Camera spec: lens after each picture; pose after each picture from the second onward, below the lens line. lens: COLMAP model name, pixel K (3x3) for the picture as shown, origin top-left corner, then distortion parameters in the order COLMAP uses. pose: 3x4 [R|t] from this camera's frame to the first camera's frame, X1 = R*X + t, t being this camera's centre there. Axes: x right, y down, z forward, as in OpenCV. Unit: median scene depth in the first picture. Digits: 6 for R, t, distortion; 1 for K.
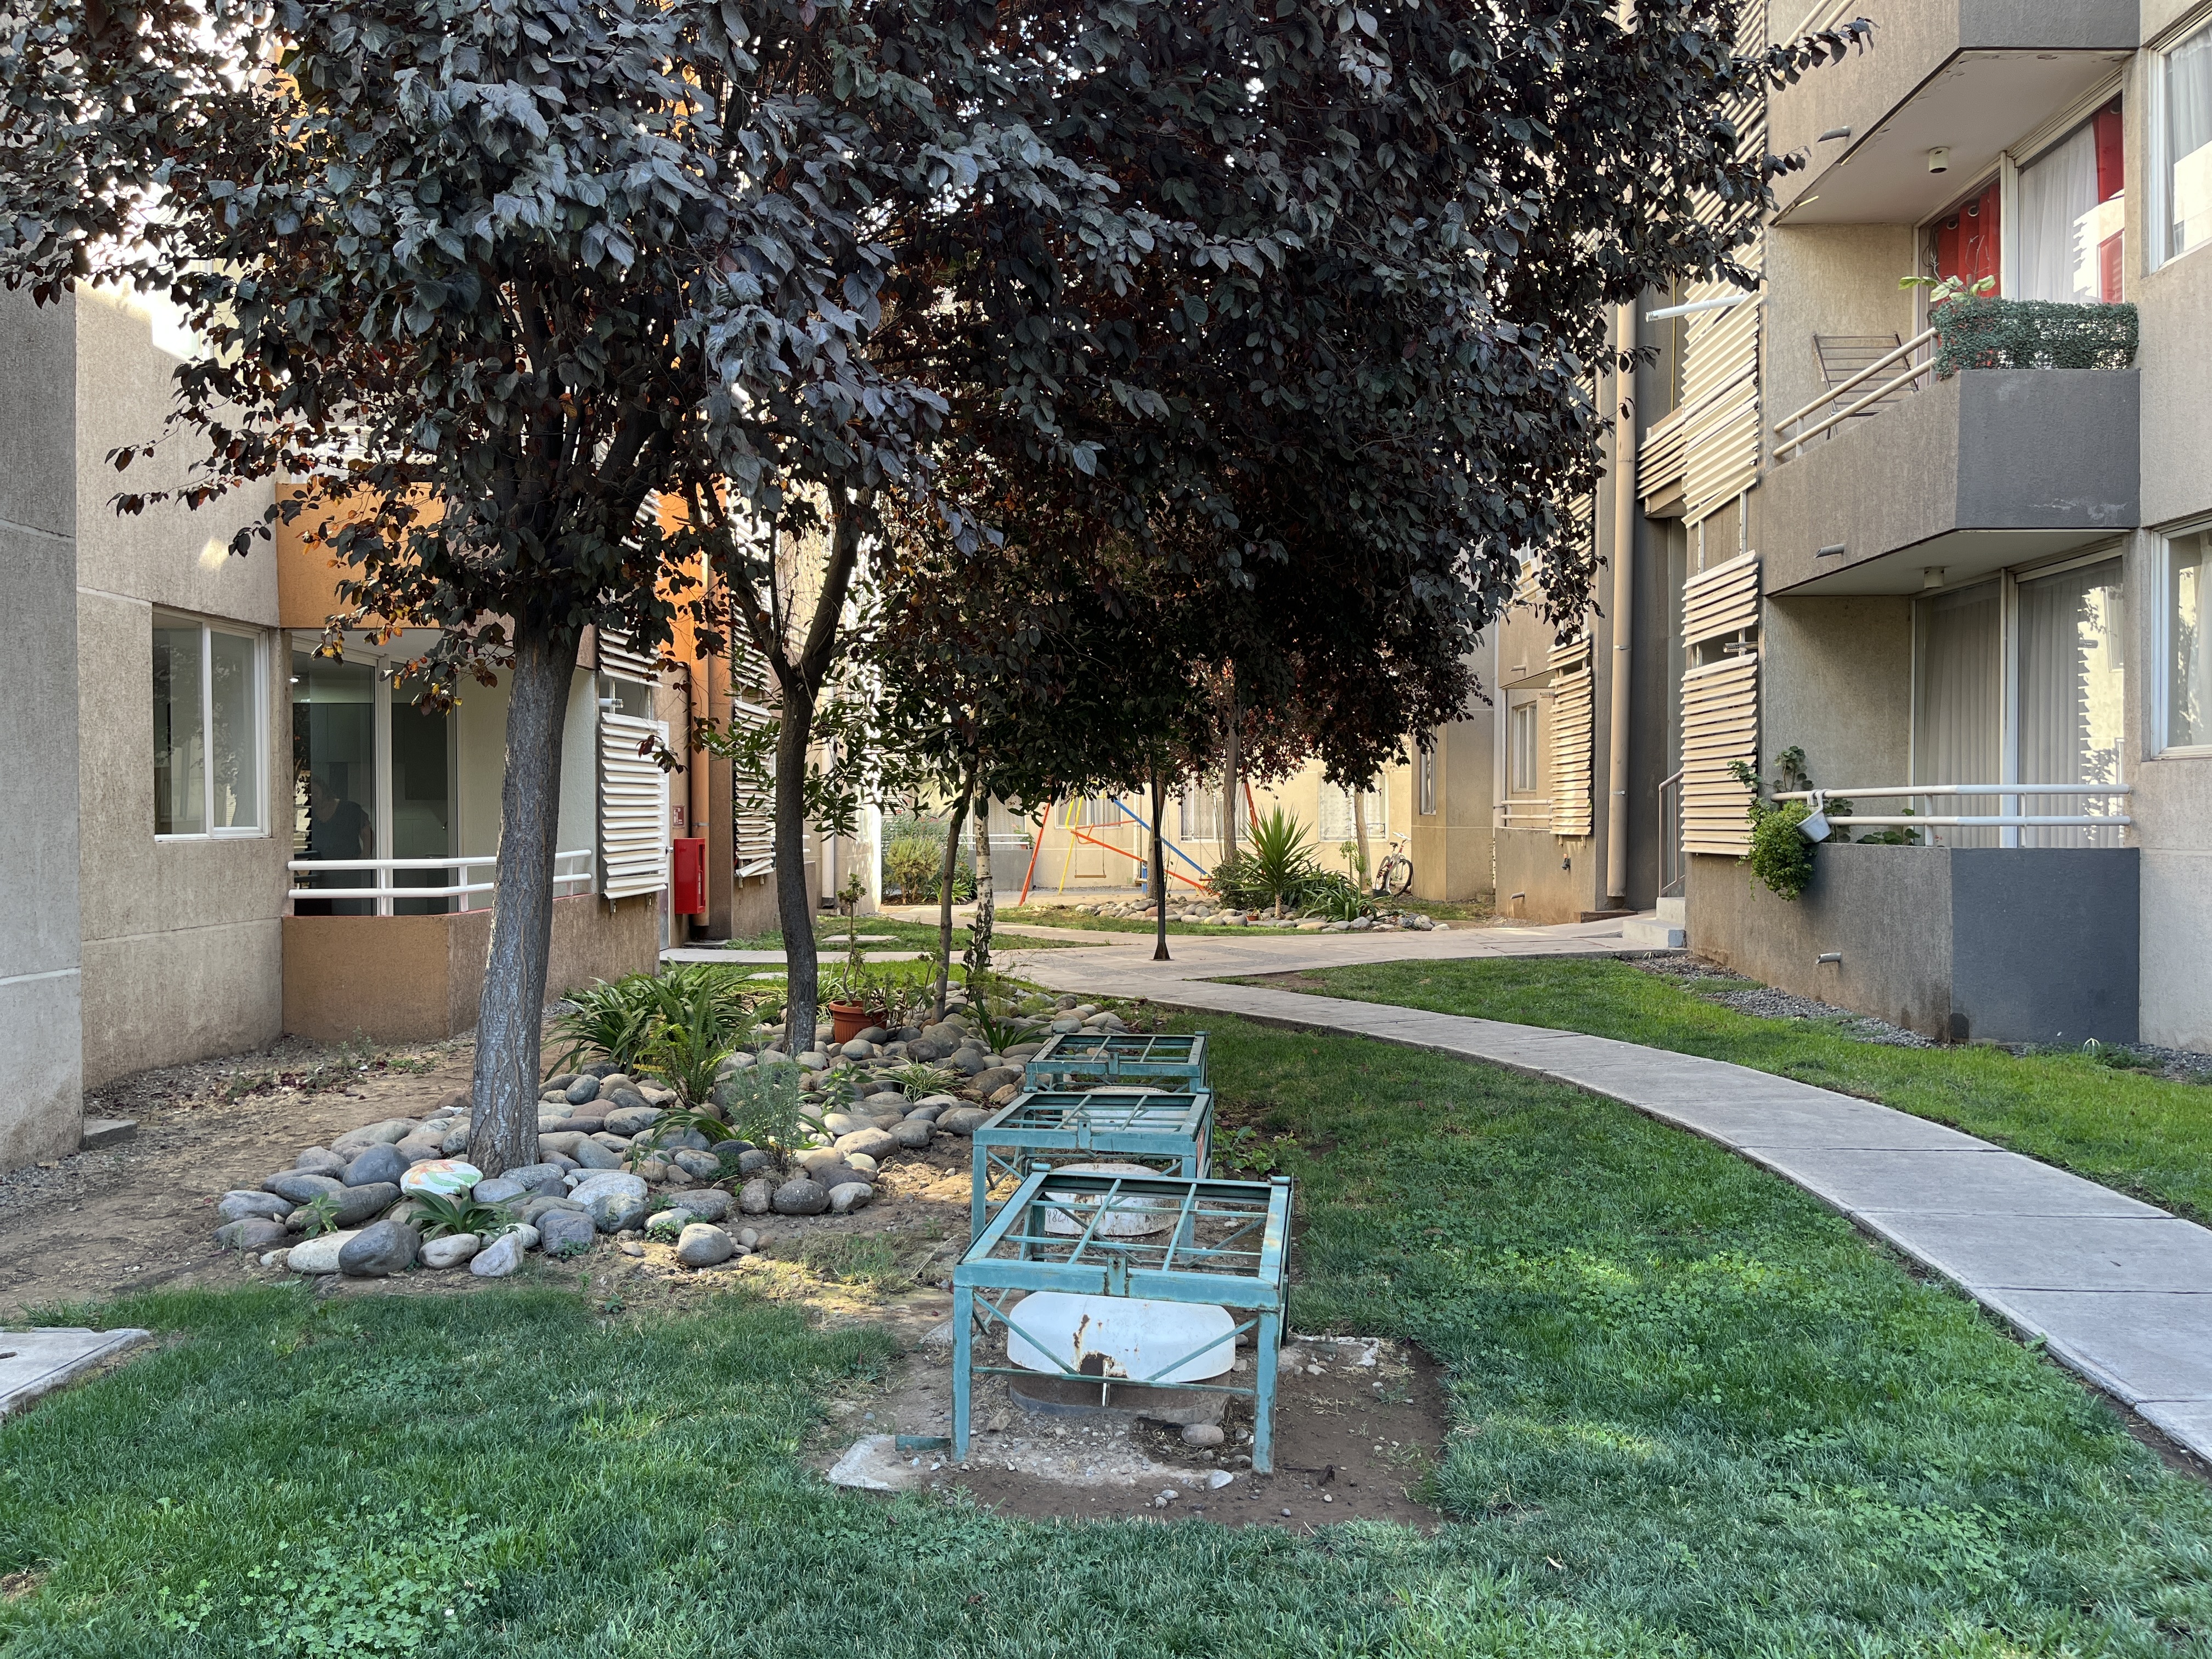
lens RADIAL K [[1683.4, 0, 1118.9], [0, 1683.4, 842.6], [0, 0, 1]] dist [0.080761, -0.111978]
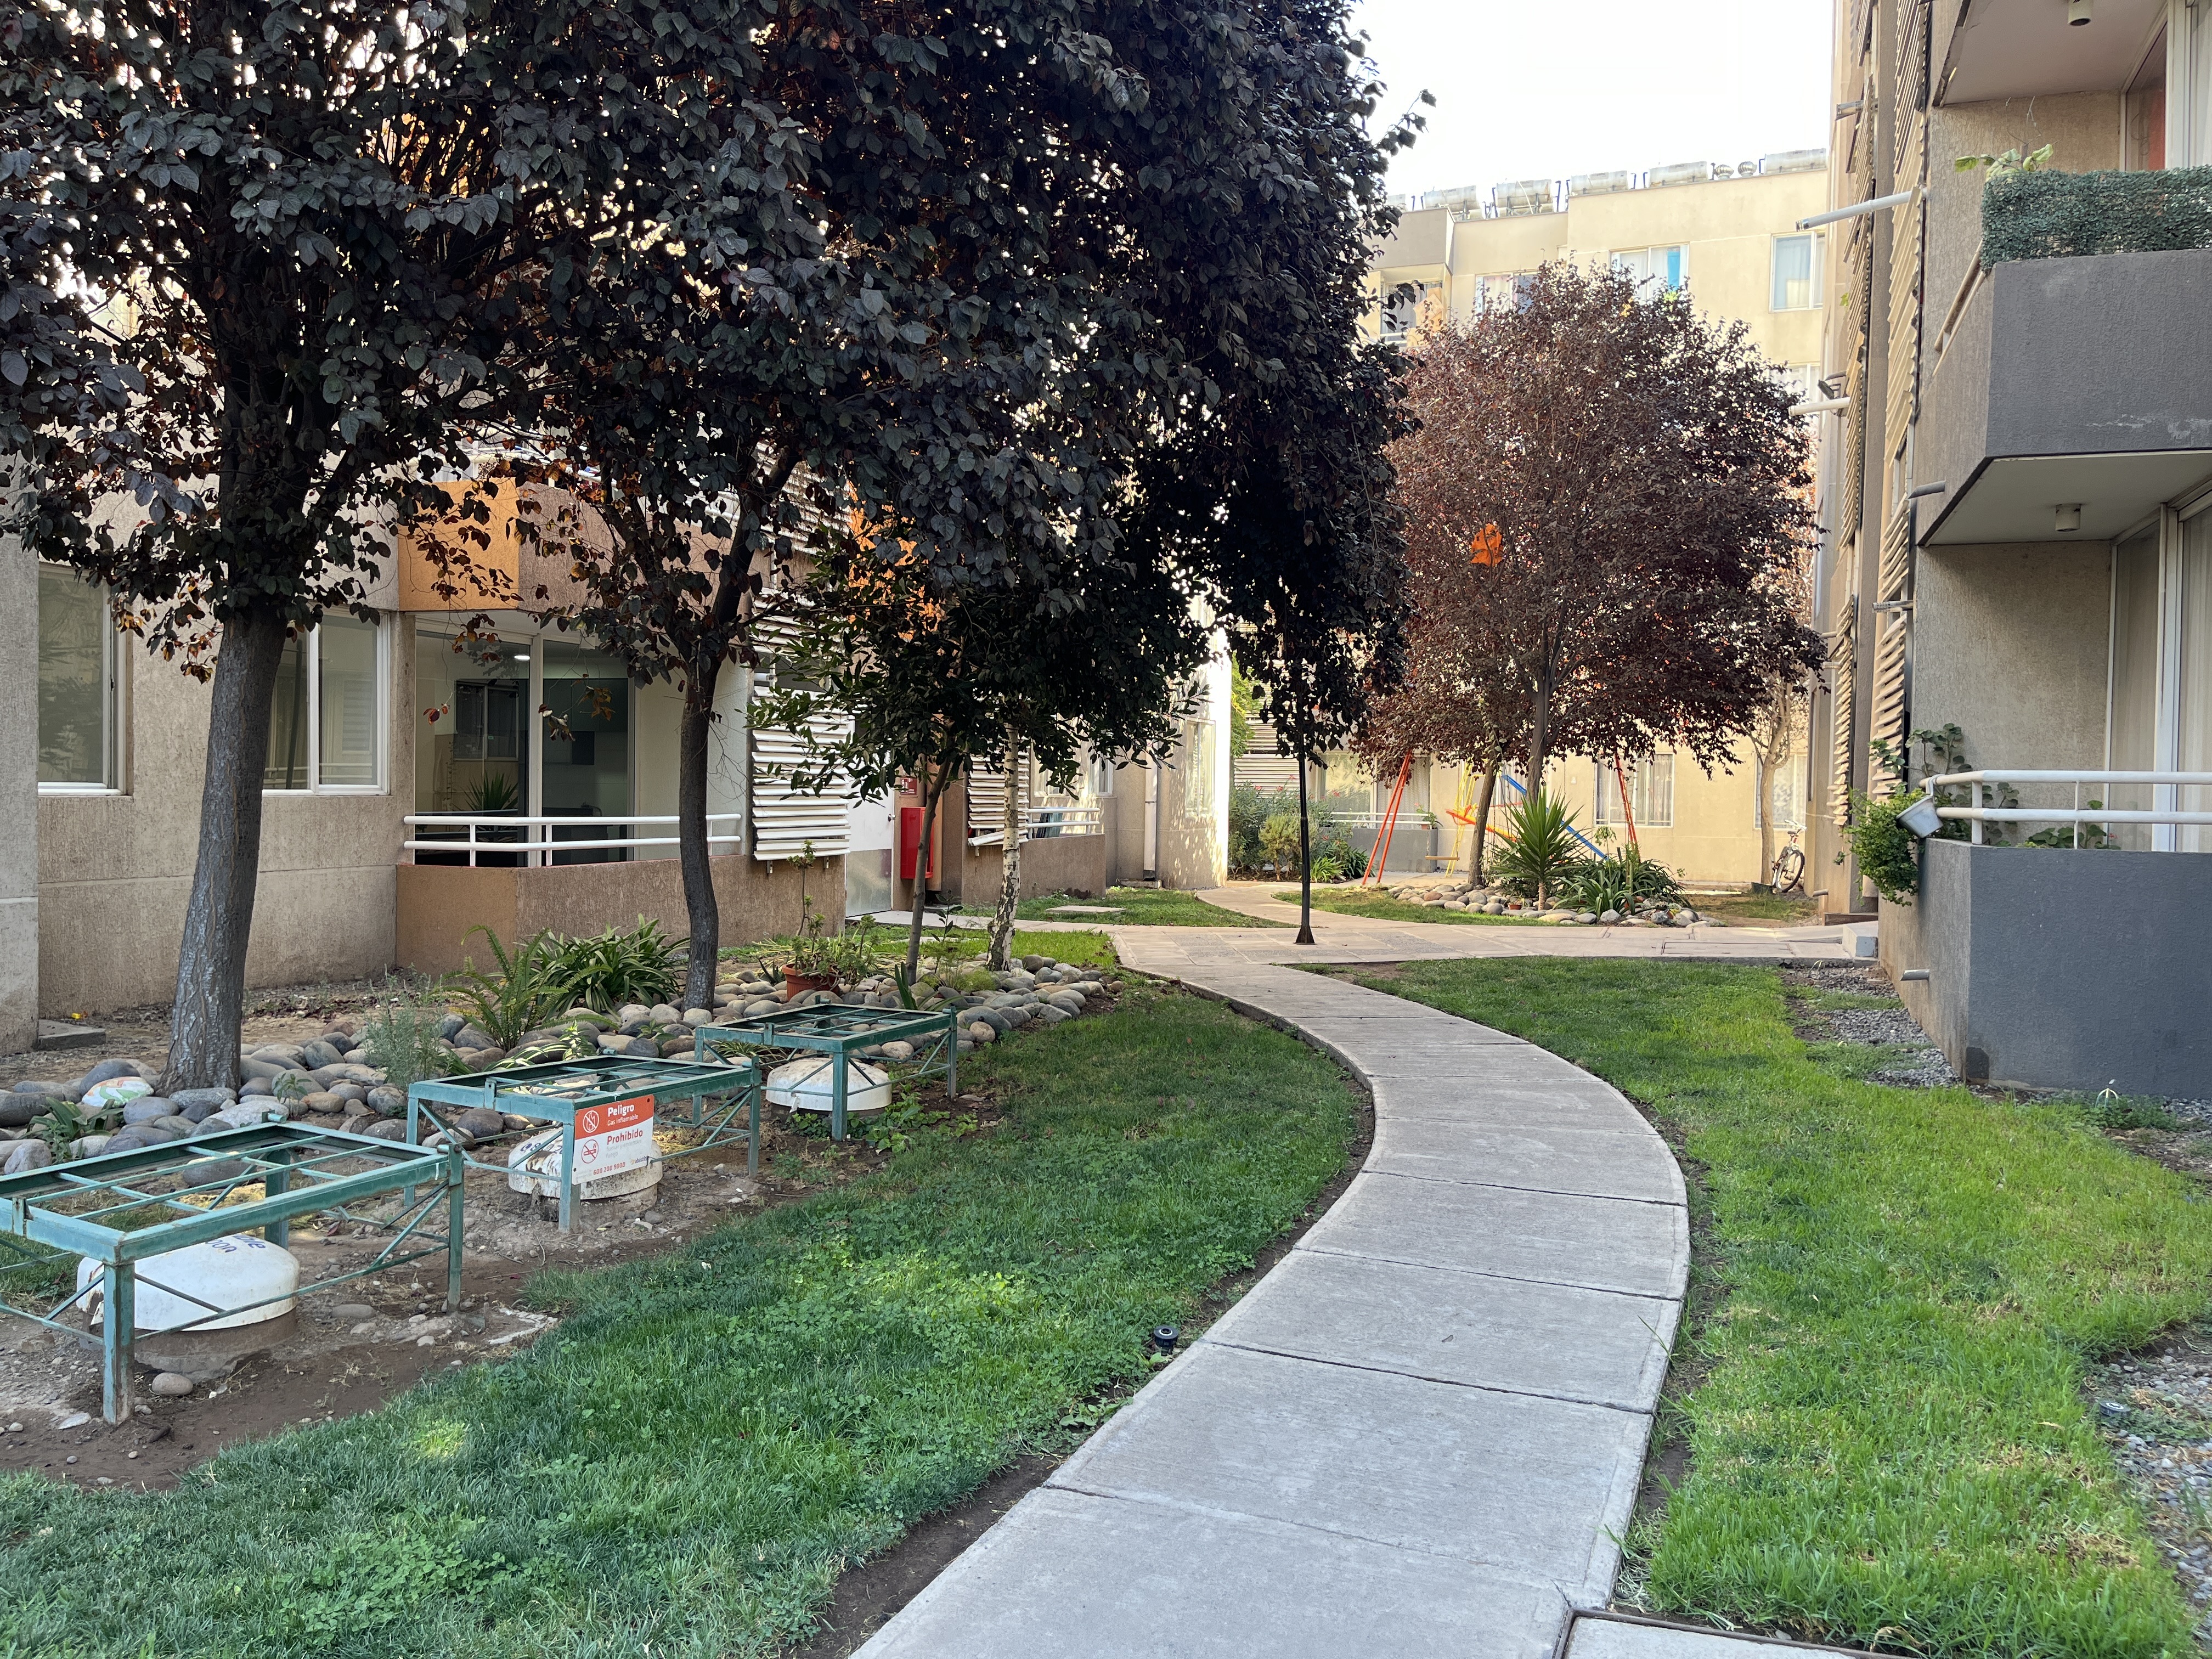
lens RADIAL K [[1683.4, 0, 1118.2], [0, 1683.4, 829.7], [0, 0, 1]] dist [0.080761, -0.111978]
pose [[0.945013, 0.026184, -0.325983, 0.527938], [-0.024450, 0.999657, 0.009418, -0.003770], [0.326118, -0.000930, 0.945329, 0.126407]]
